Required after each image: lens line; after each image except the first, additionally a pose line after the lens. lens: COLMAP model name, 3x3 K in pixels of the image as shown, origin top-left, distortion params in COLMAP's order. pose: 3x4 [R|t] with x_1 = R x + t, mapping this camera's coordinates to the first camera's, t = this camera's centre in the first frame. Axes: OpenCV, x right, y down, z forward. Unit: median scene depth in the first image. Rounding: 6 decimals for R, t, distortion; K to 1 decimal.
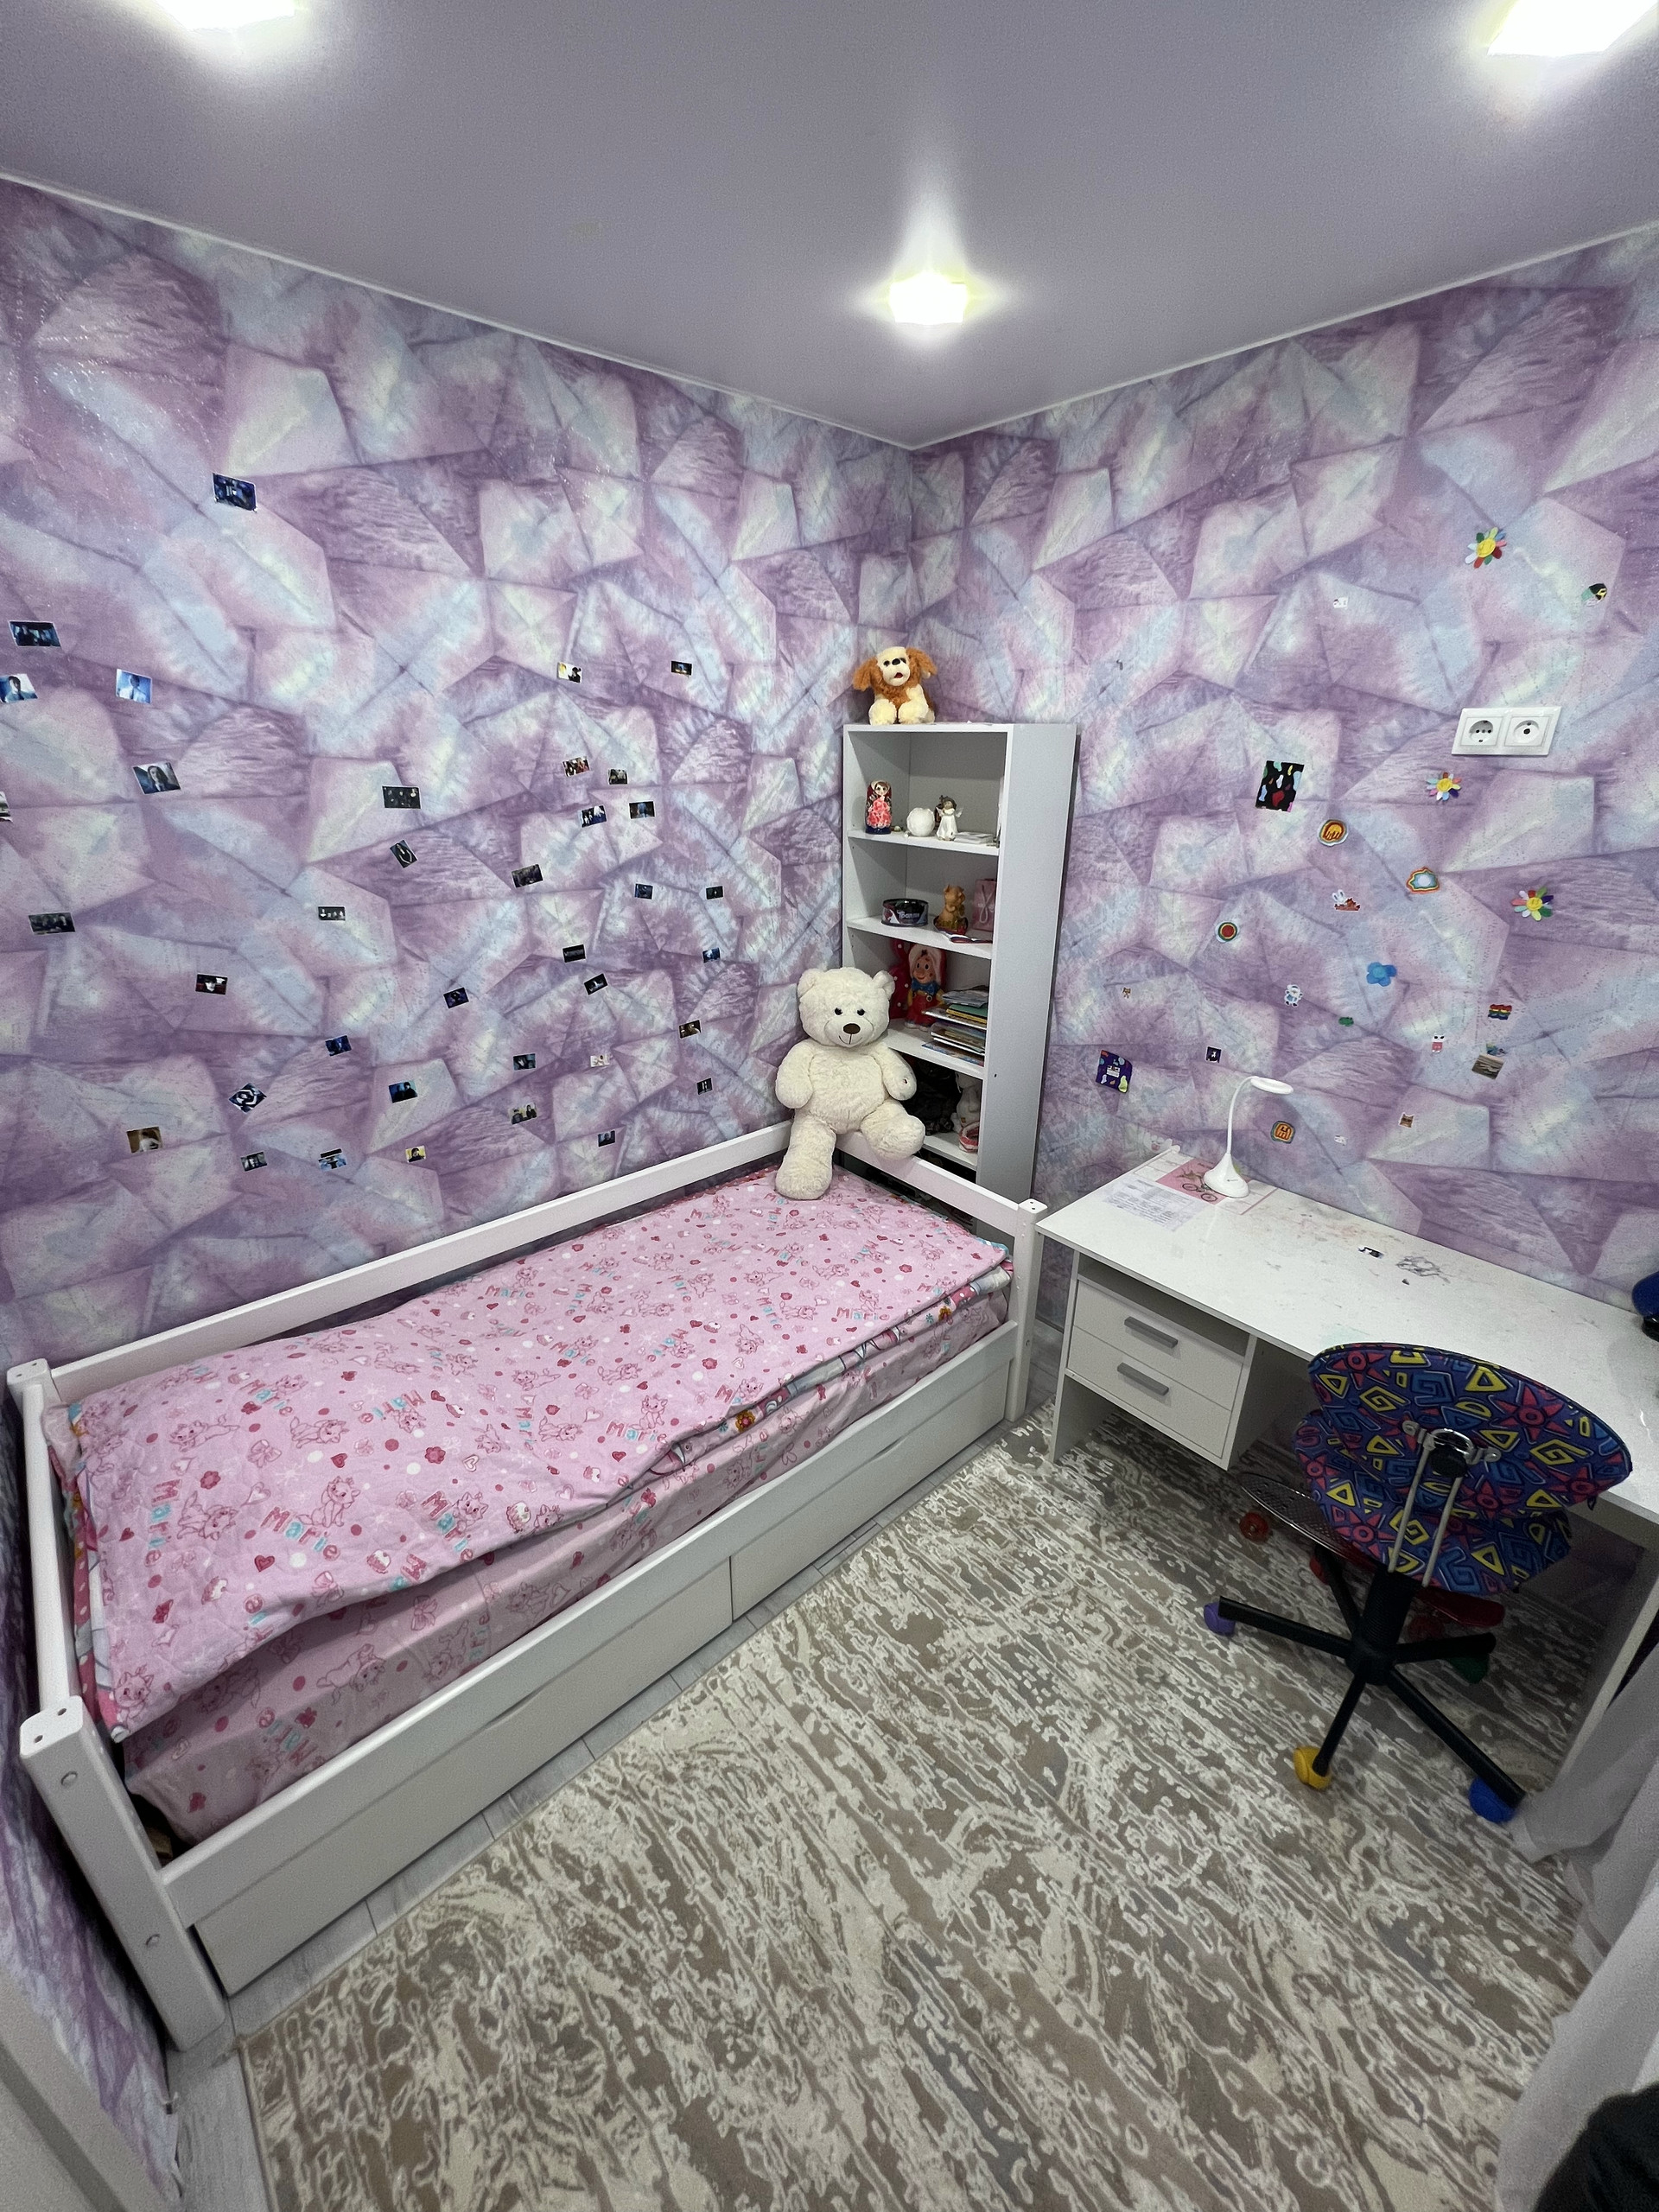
lens RADIAL K [[877.1, 0, 826.0], [0, 877.1, 1102.0], [0, 0, 1]] dist [-0.000587, 0.000113]
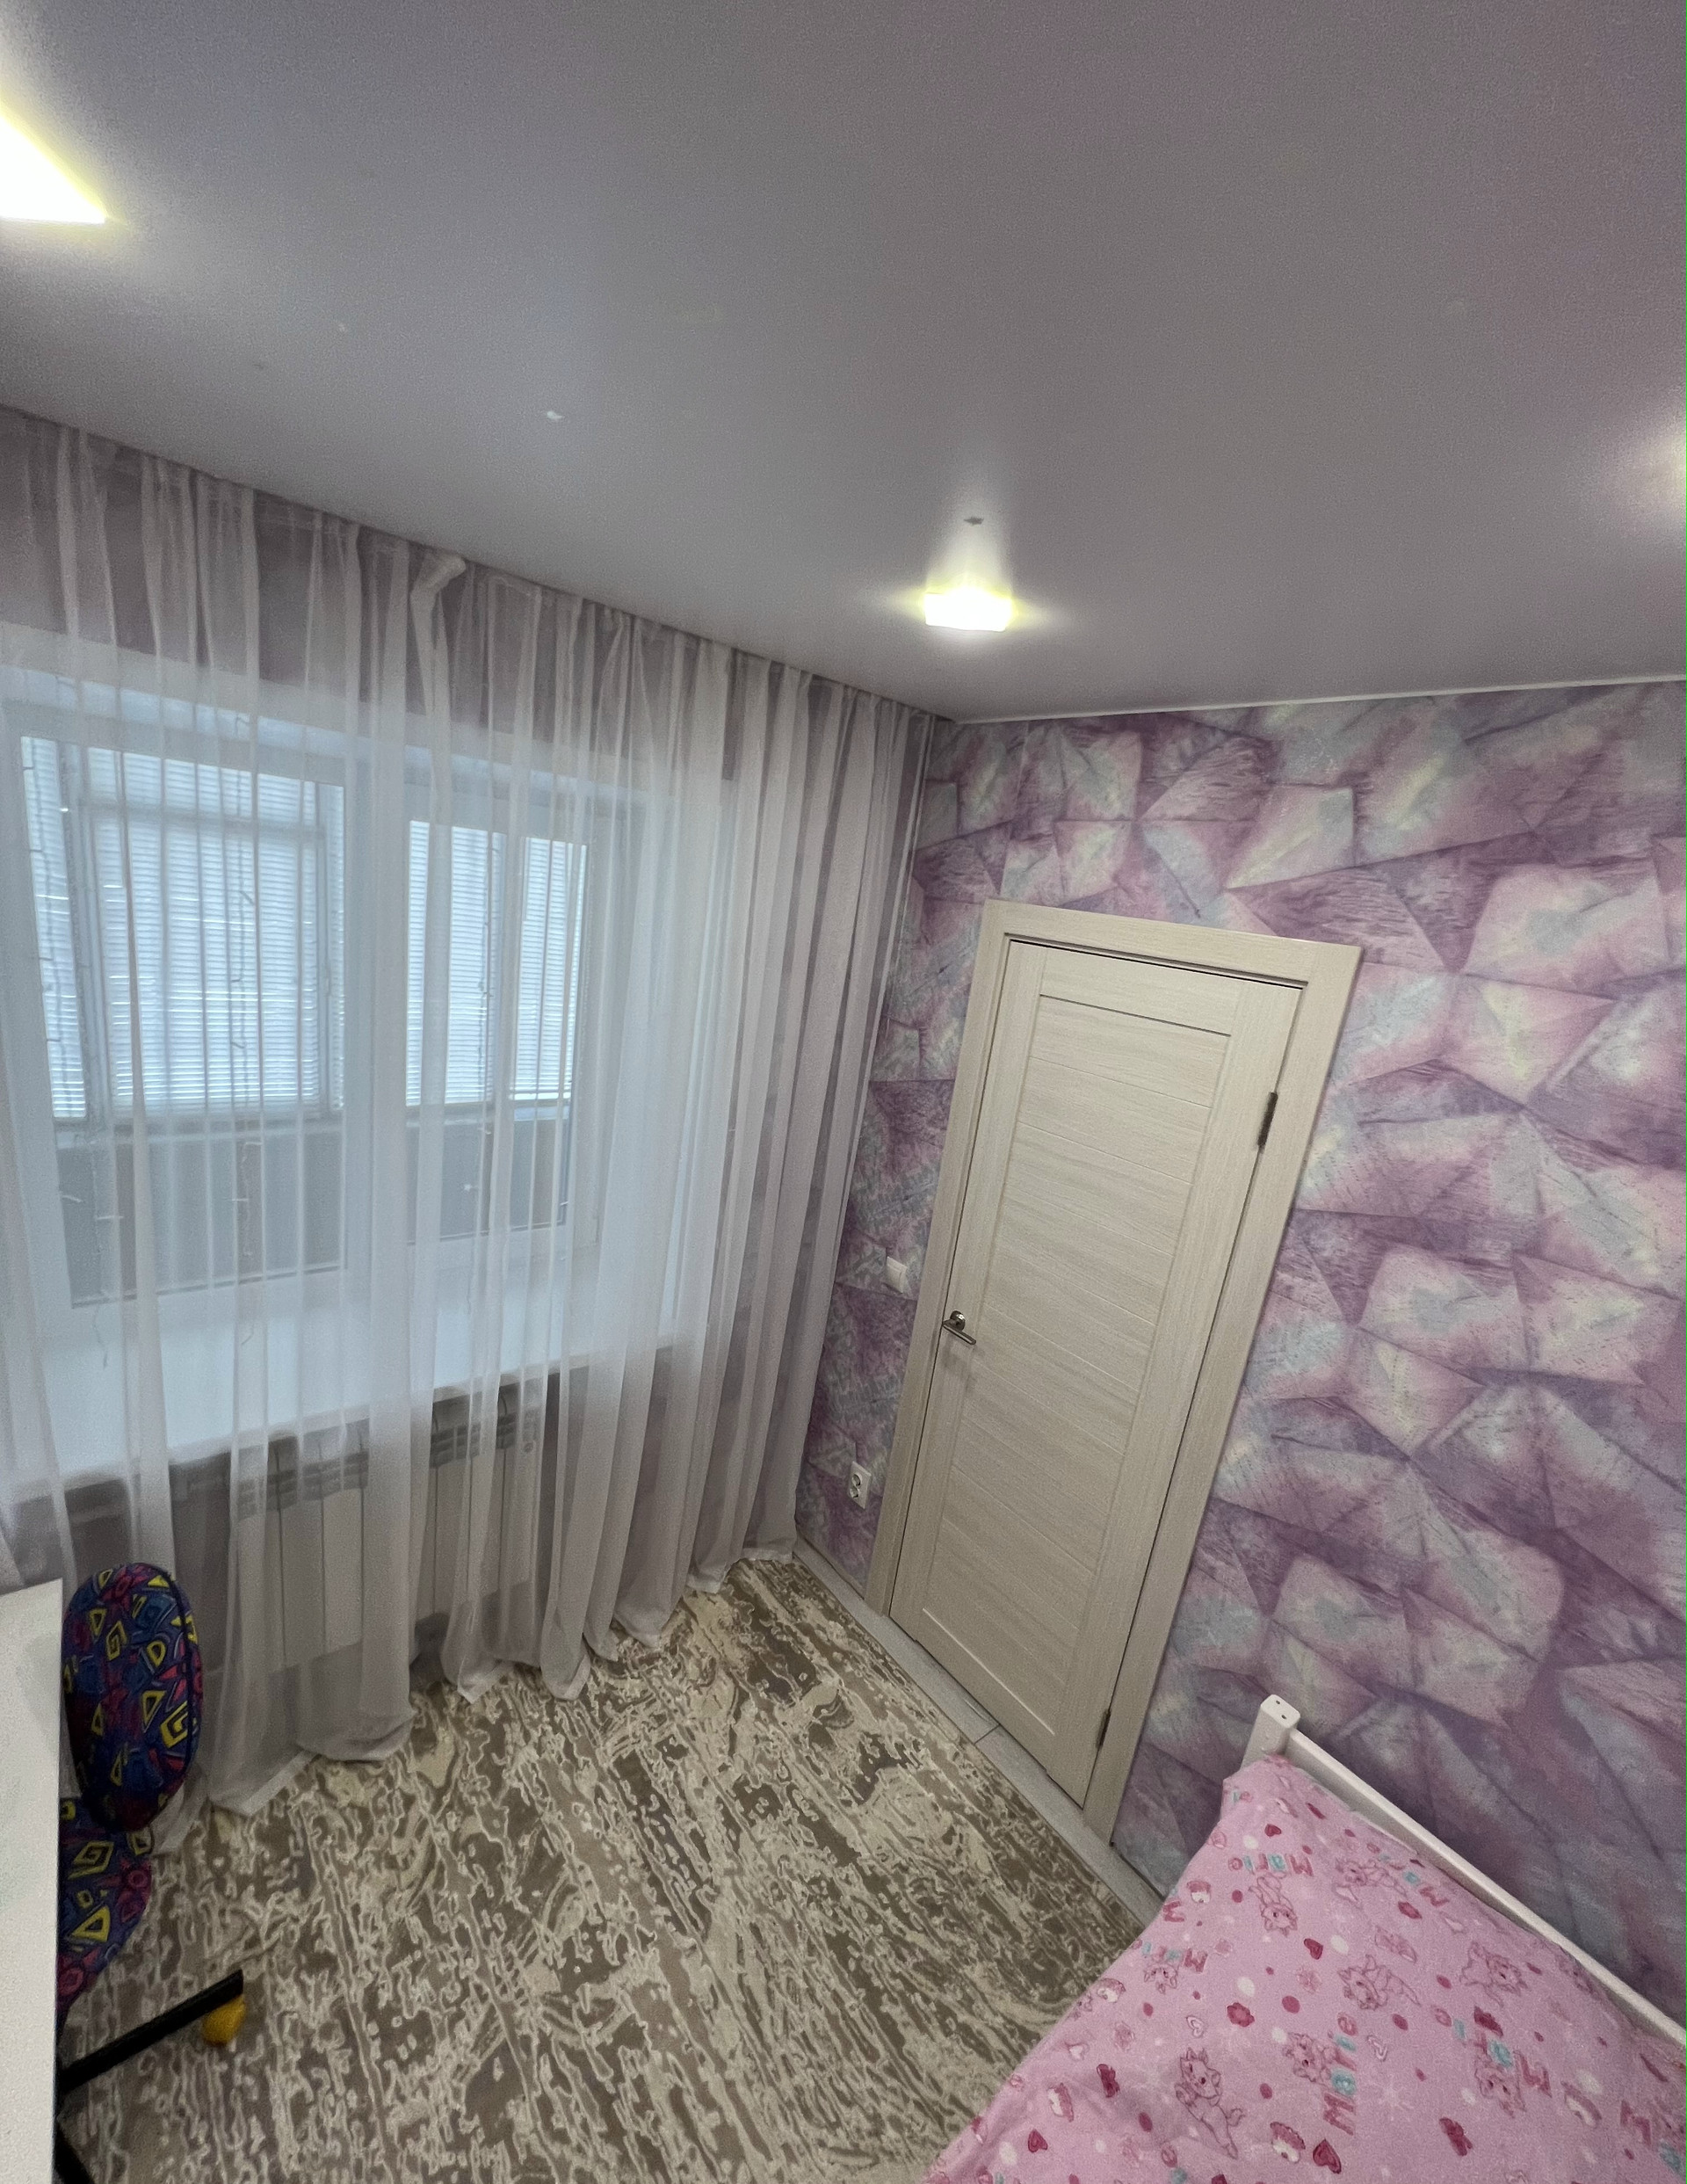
lens RADIAL K [[884.1, 0, 844.2], [0, 884.1, 1104.6], [0, 0, 1]] dist [0.000067, 0.000020]
pose [[-0.989266, -0.146016, 0.005704, 0.036364], [-0.114749, 0.800411, 0.588366, -0.751854], [-0.090476, 0.581396, -0.808574, 1.278083]]
